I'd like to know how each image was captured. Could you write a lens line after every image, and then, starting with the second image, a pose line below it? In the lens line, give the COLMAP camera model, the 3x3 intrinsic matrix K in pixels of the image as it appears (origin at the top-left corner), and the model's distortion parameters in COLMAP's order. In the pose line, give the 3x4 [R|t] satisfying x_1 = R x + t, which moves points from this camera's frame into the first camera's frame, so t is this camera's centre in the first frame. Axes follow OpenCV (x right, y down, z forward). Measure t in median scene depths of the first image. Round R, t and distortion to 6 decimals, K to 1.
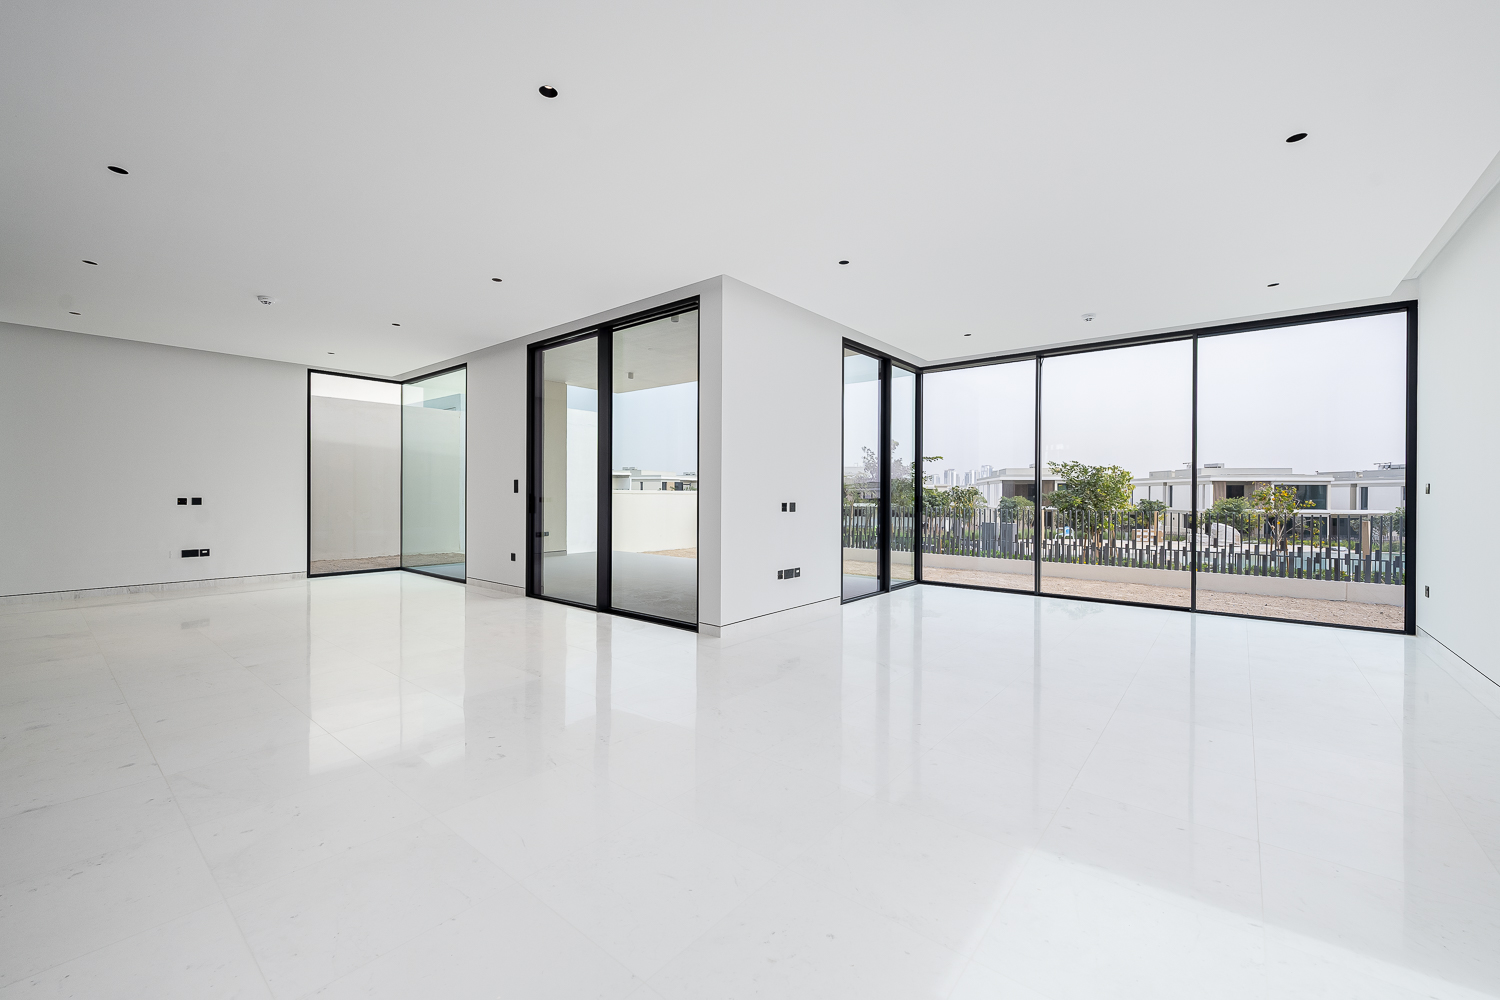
lens RADIAL K [[599.4, 0, 745.5], [0, 599.4, 494.2], [0, 0, 1]] dist [0.000133, 0.000006]
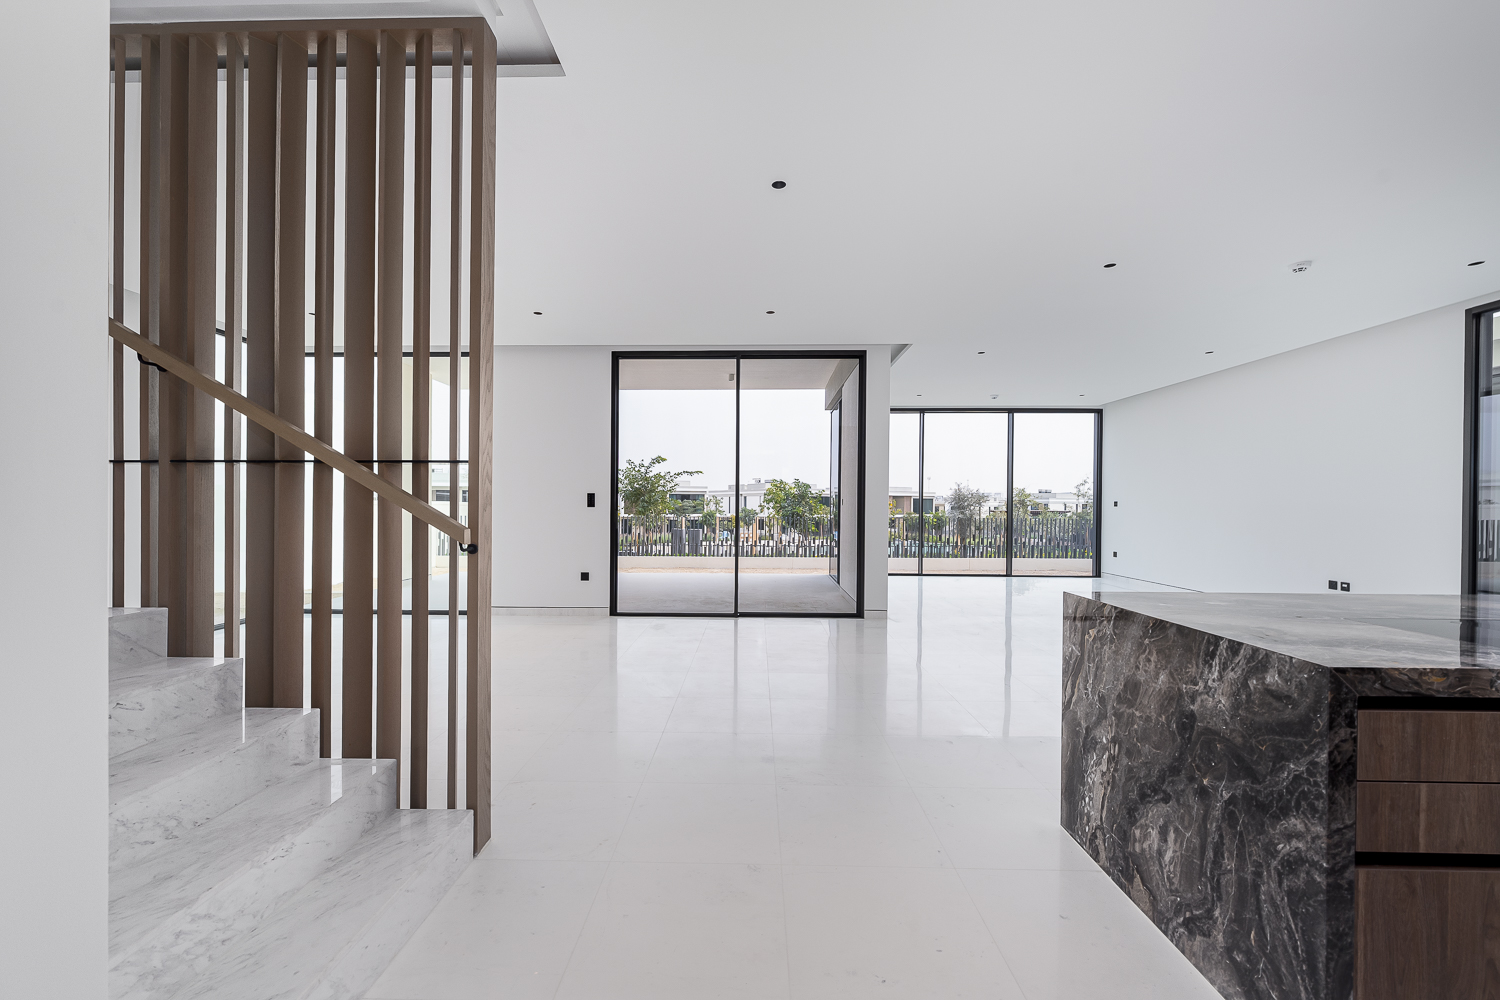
lens RADIAL K [[608.1, 0, 756.5], [0, 608.1, 498.8], [0, 0, 1]] dist [-0.002862, 0.000063]
pose [[0.783219, 0.004305, 0.621731, -0.738688], [0.000508, 0.999971, -0.007565, -0.007395], [-0.621745, 0.006241, 0.783195, 0.093094]]
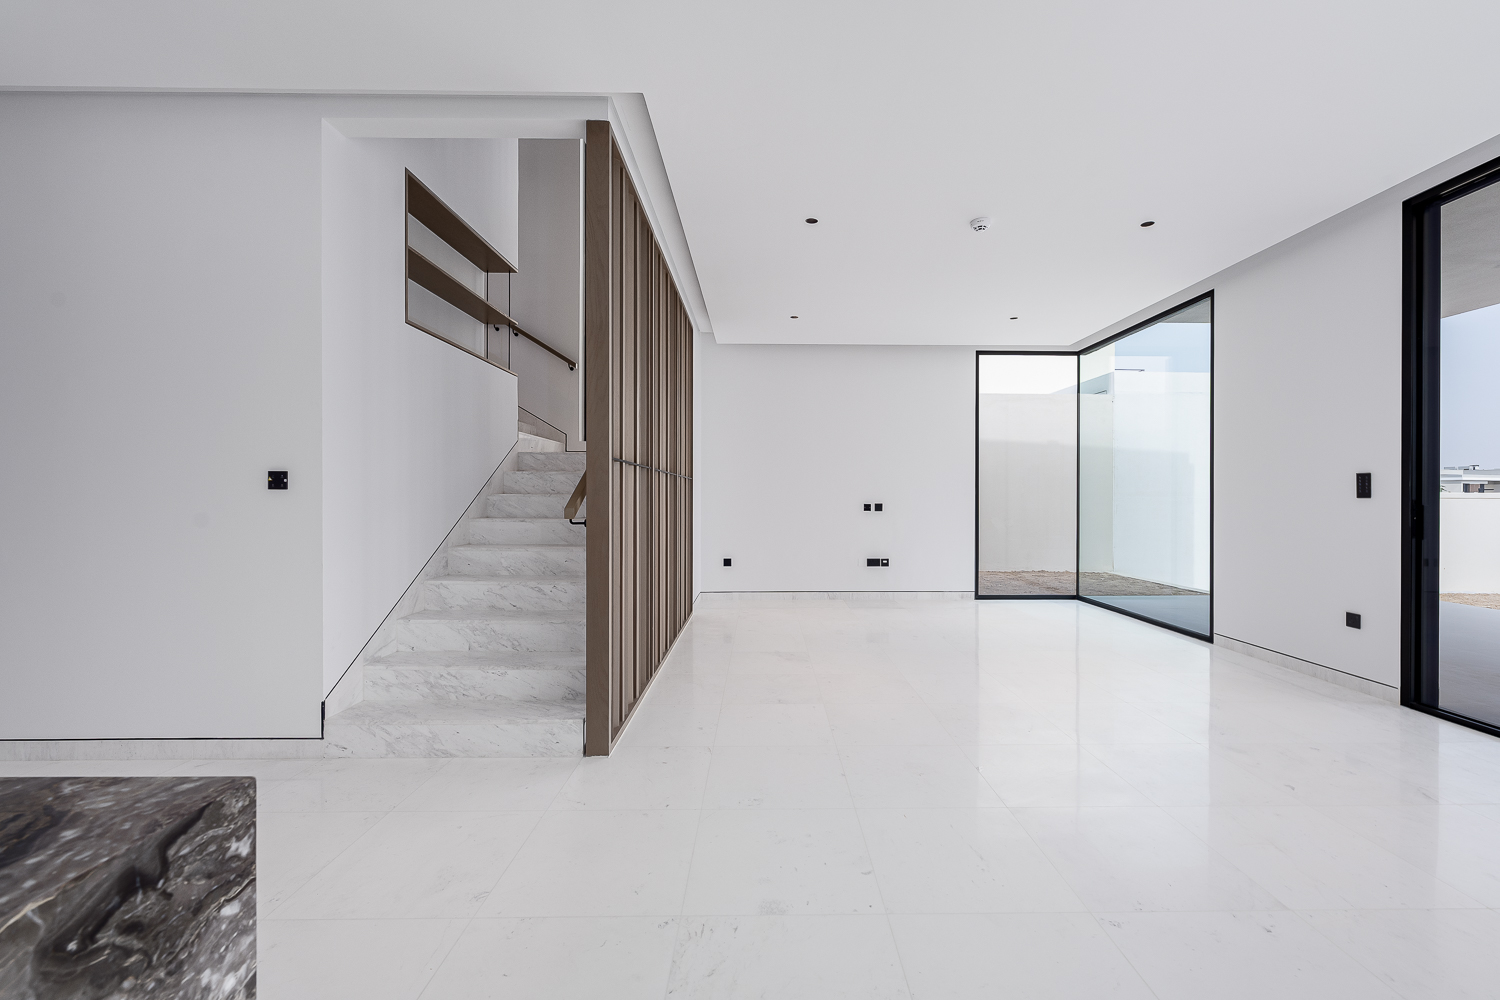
lens RADIAL K [[608.1, 0, 756.5], [0, 608.1, 498.8], [0, 0, 1]] dist [-0.002862, 0.000063]
pose [[0.631747, -0.000028, -0.775175, -0.295144], [-0.000943, 0.999999, -0.000804, -0.000499], [0.775174, 0.001239, 0.631746, 0.247935]]
